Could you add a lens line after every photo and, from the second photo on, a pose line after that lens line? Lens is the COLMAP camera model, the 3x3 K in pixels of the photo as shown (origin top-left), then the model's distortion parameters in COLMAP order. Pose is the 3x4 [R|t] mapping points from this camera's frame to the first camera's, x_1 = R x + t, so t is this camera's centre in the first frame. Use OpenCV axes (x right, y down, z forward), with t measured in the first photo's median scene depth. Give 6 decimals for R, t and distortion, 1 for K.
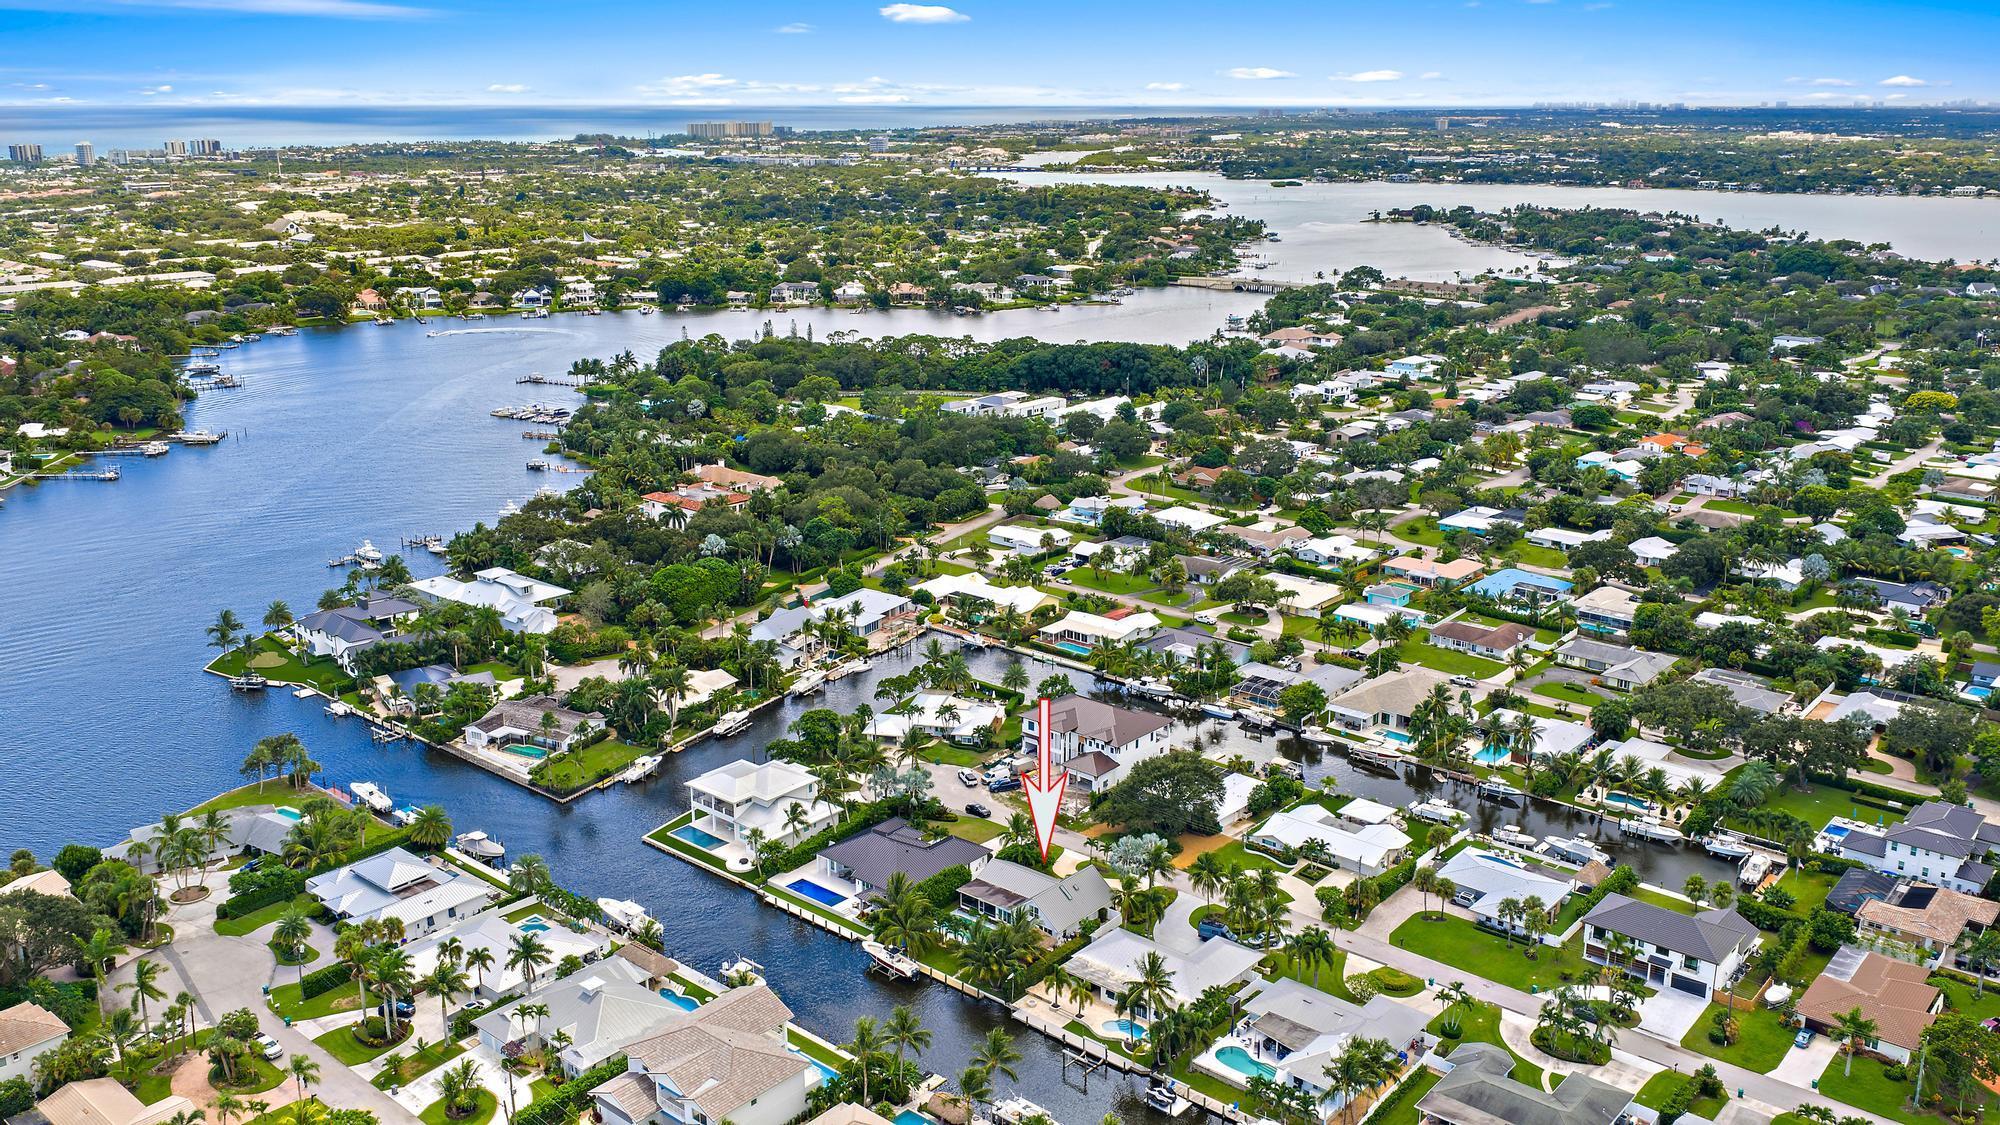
lens RADIAL K [[1620.8, 0, 1000.0], [0, 1620.8, 562.5], [0, 0, 1]] dist [0.015989, -0.004510]
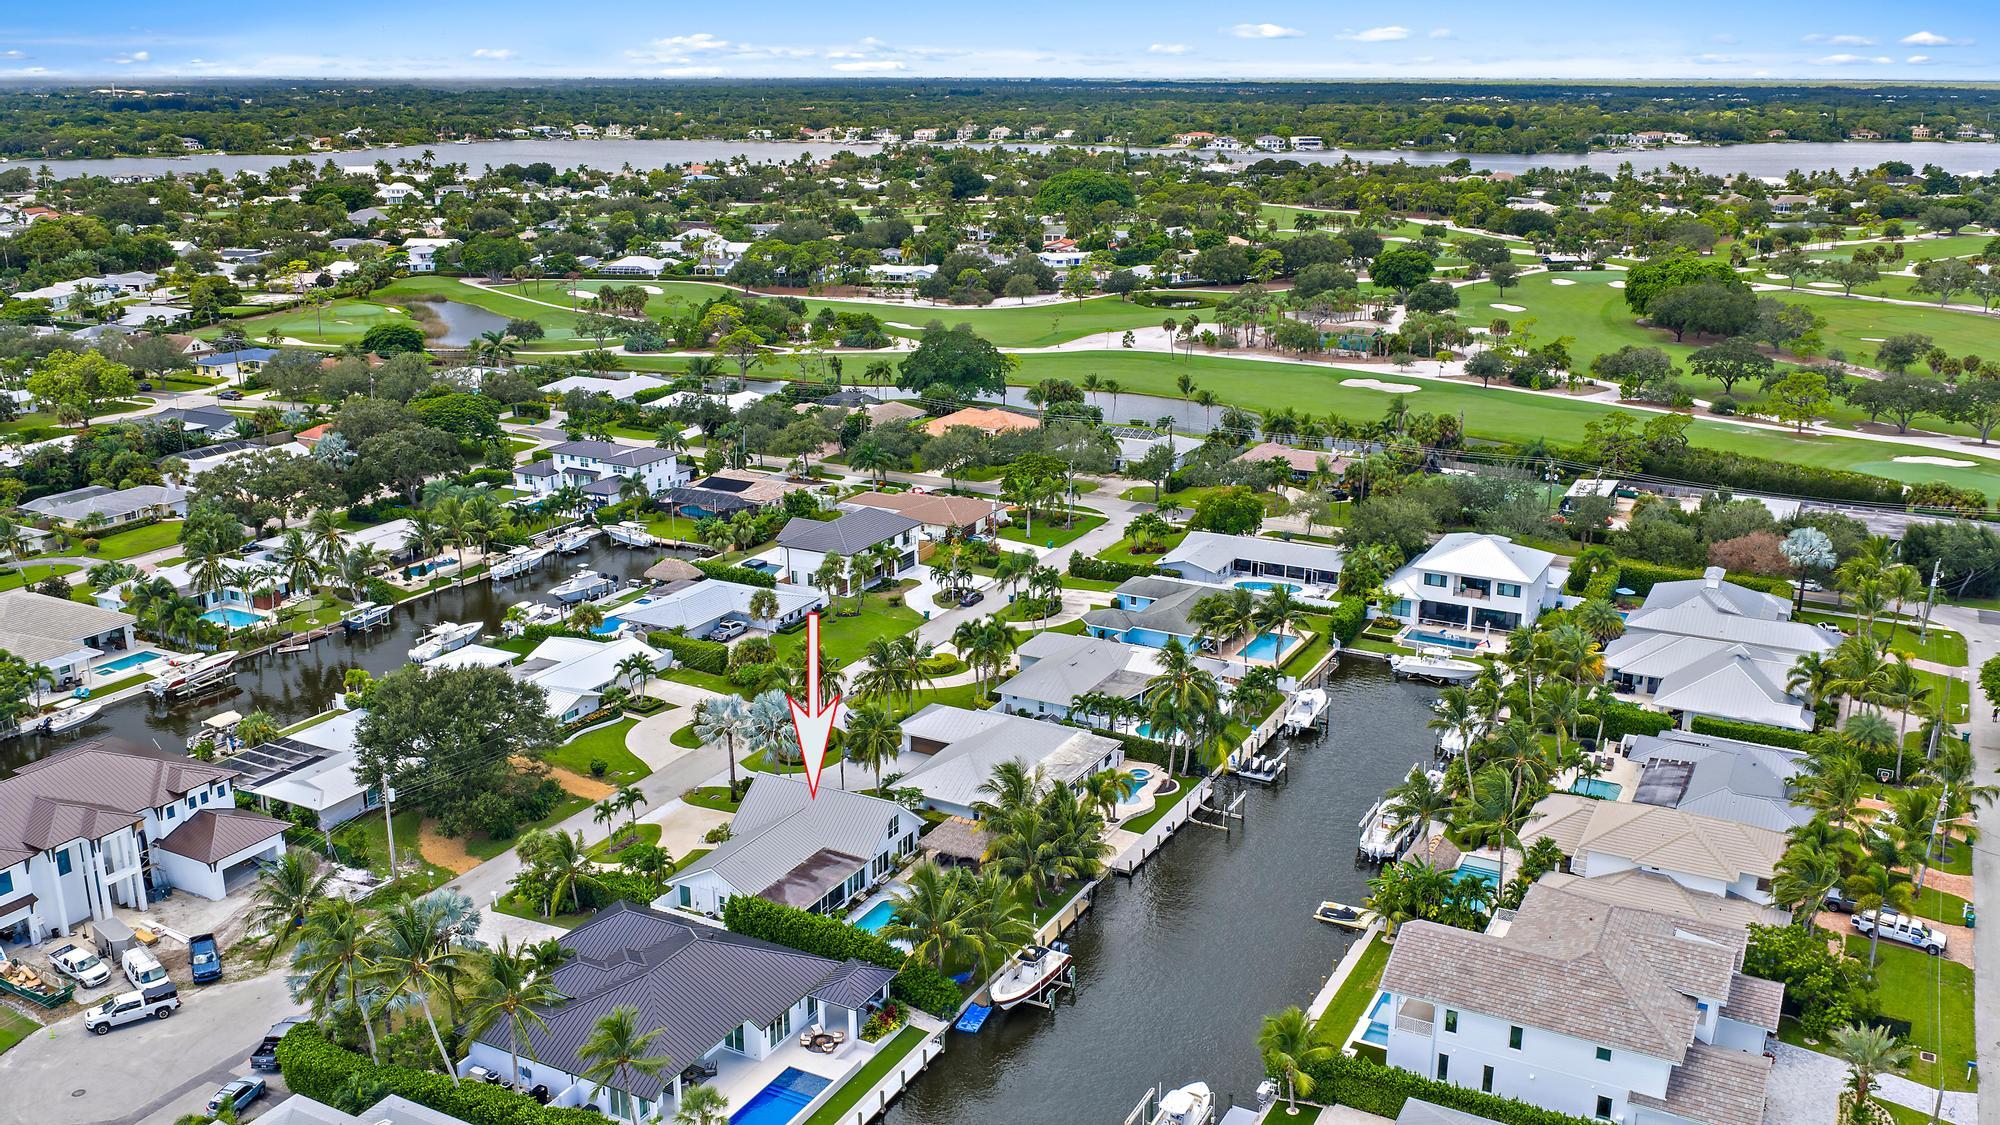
lens RADIAL K [[1641.5, 0, 1006.2], [0, 1641.5, 567.0], [0, 0, 1]] dist [0.023304, -0.042818]
pose [[-0.213214, -0.278285, 0.936535, -0.400035], [0.260353, 0.907731, 0.328999, -0.043673], [-0.941677, 0.313977, -0.121089, 0.767841]]
